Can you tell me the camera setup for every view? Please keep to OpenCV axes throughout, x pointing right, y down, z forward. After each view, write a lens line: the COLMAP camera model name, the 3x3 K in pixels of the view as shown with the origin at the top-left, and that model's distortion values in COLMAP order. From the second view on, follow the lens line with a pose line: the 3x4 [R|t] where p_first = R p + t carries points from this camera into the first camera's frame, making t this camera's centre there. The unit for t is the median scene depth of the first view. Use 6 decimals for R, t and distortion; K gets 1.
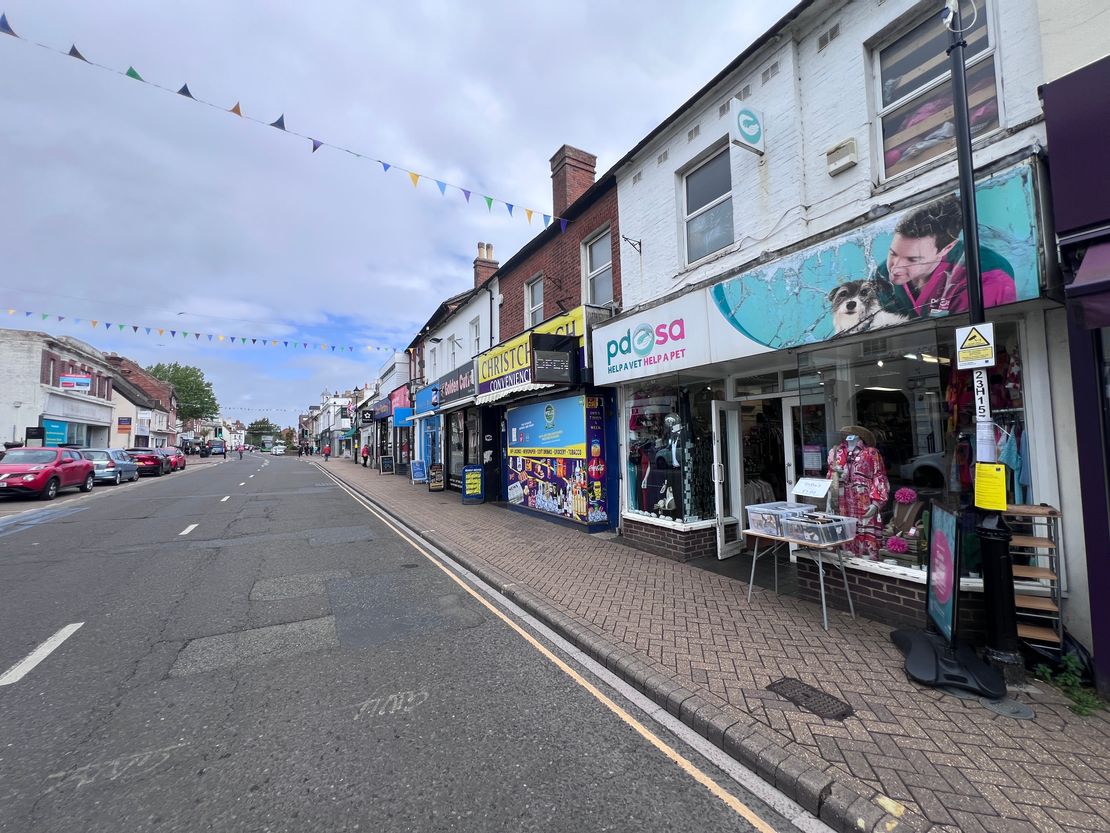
lens RADIAL K [[446.3, 0, 552.7], [0, 446.3, 419.0], [0, 0, 1]] dist [-0.002424, -0.000097]
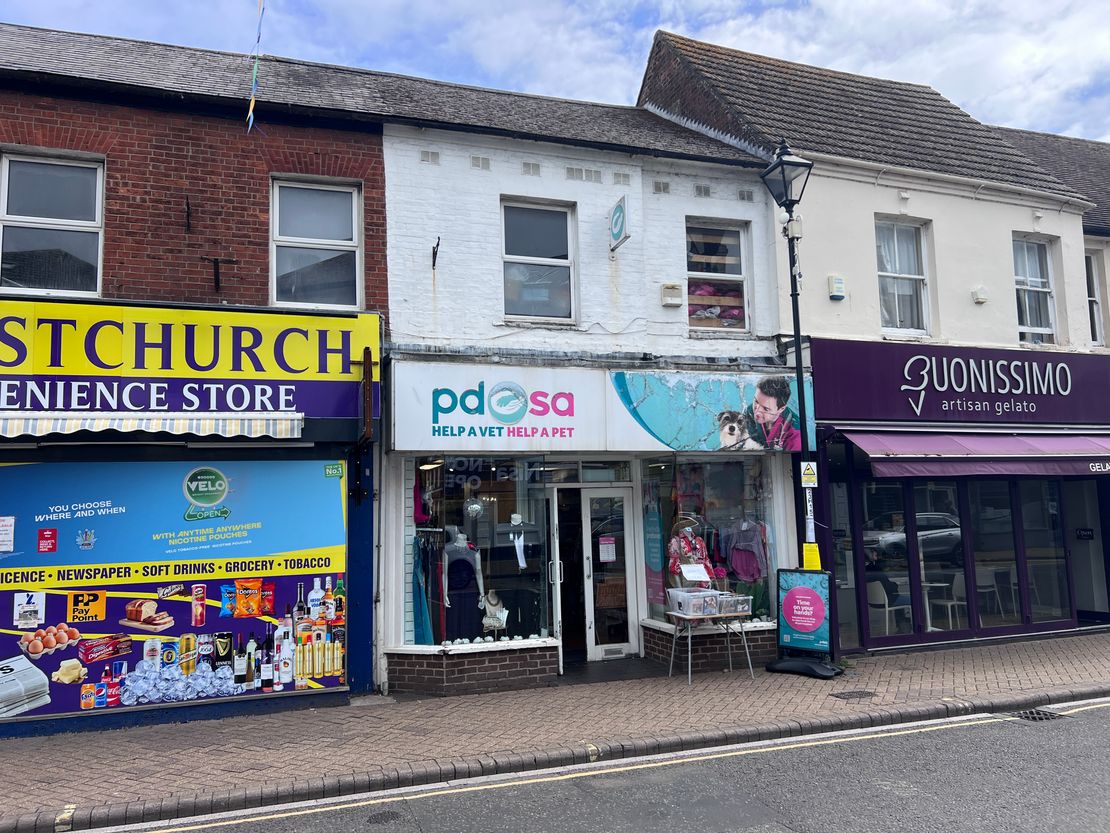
lens RADIAL K [[826.1, 0, 553.1], [0, 826.1, 415.9], [0, 0, 1]] dist [0.027938, -0.007051]
pose [[0.186078, 0.124139, 0.974661, -1.144175], [-0.027100, 0.992257, -0.121207, 0.013664], [-0.982161, -0.003859, 0.188002, 0.655214]]
